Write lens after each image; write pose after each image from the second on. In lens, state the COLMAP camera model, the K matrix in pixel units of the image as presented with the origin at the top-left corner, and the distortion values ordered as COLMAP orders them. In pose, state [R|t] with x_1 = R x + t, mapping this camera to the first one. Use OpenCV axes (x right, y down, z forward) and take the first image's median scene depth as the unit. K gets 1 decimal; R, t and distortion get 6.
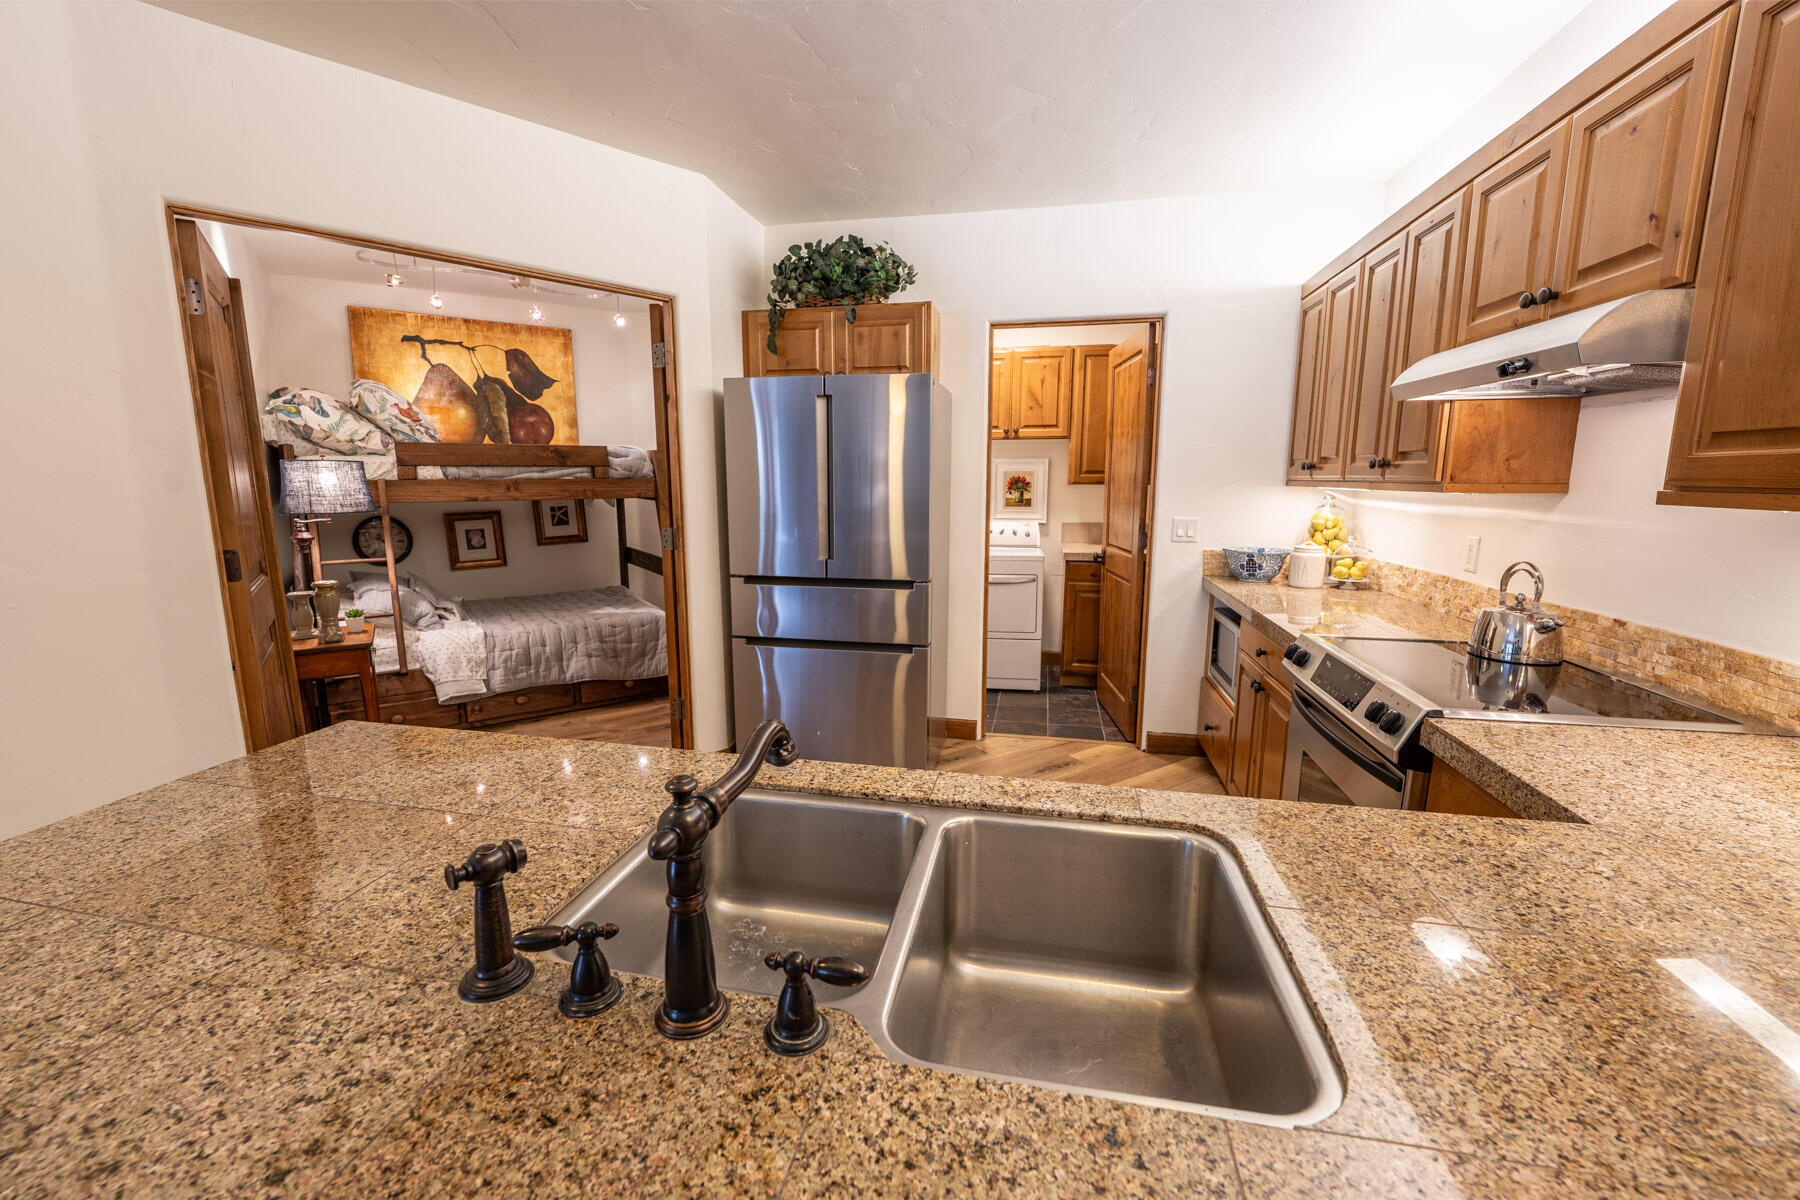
lens RADIAL K [[730.9, 0, 885.8], [0, 730.9, 601.9], [0, 0, 1]] dist [-0.005566, -0.005116]
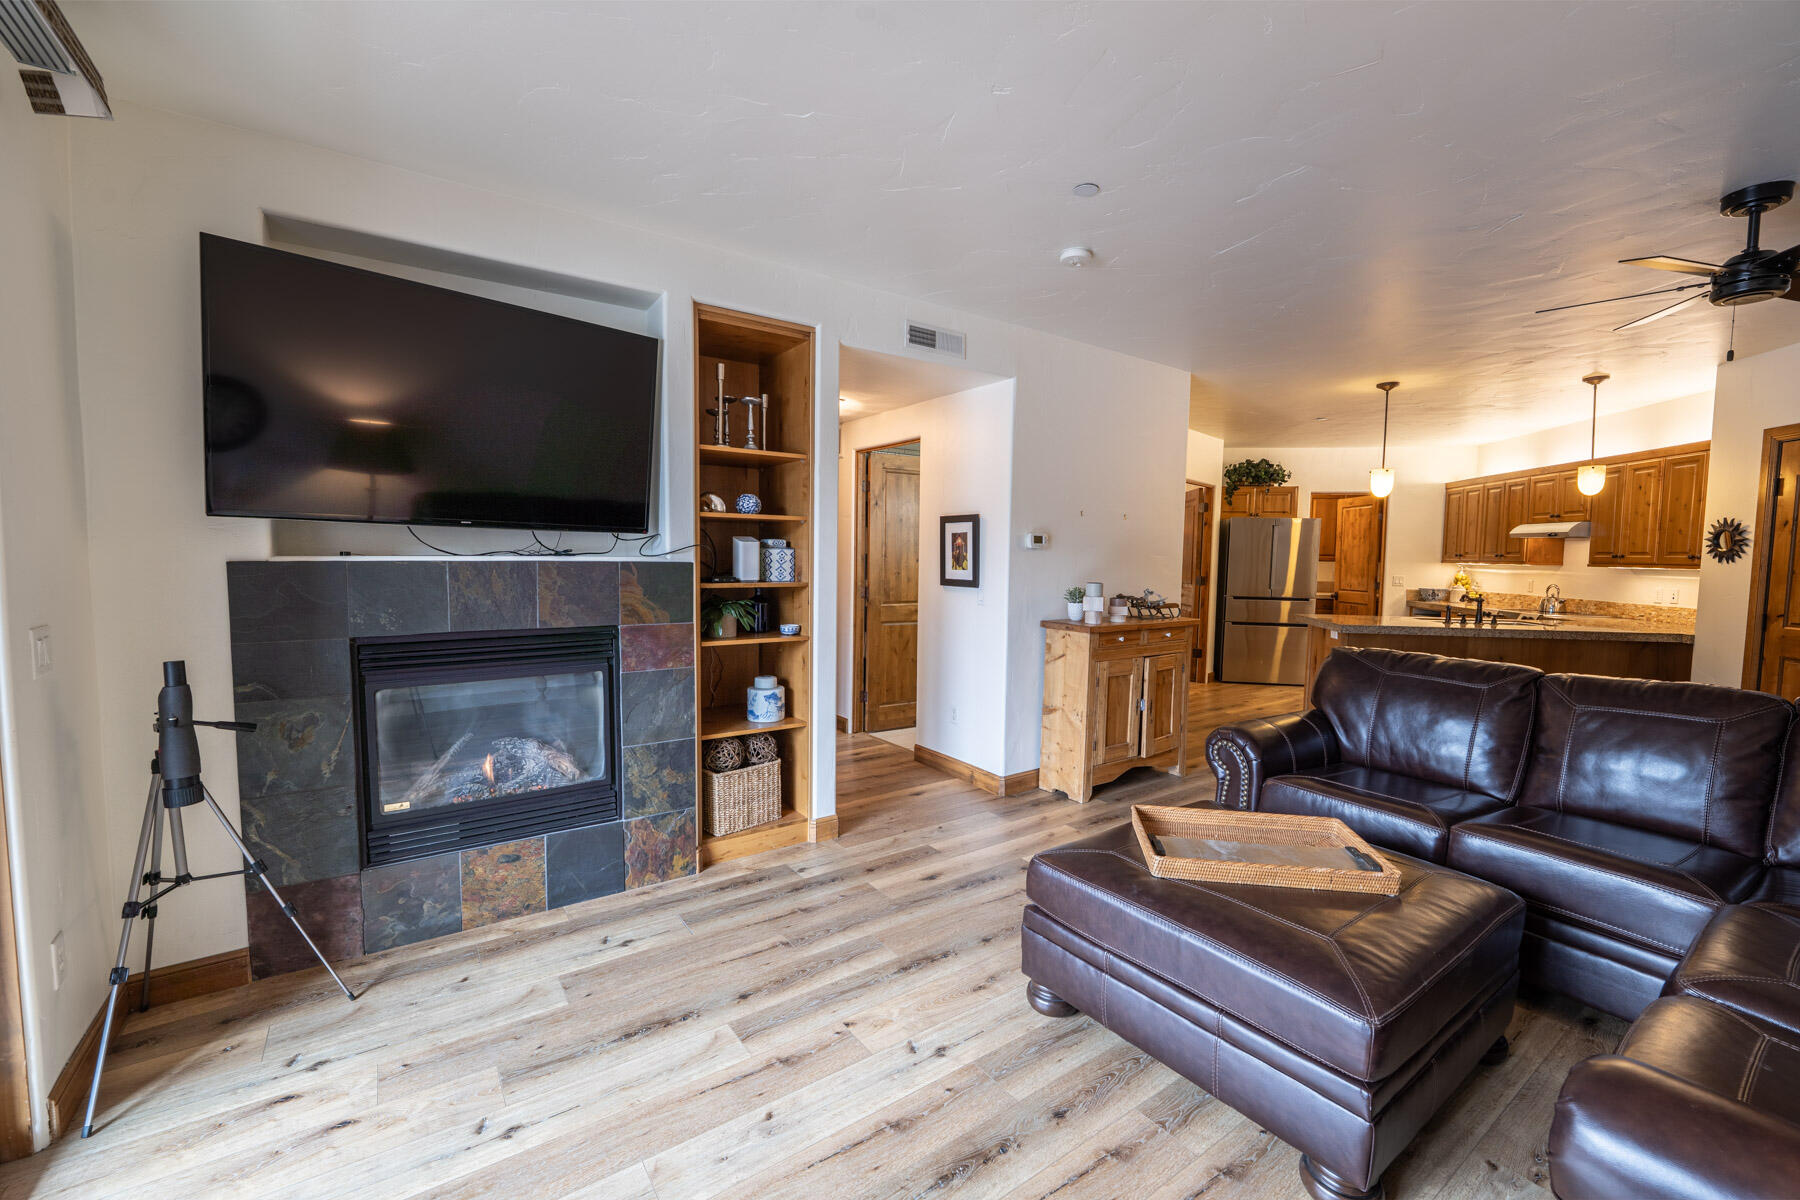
lens RADIAL K [[730.9, 0, 885.8], [0, 730.9, 601.9], [0, 0, 1]] dist [-0.005566, -0.005116]
pose [[0.999244, 0.012322, 0.036880, -1.137494], [-0.008522, 0.994800, -0.101487, 0.189512], [-0.037939, 0.101096, 0.994153, -1.082622]]
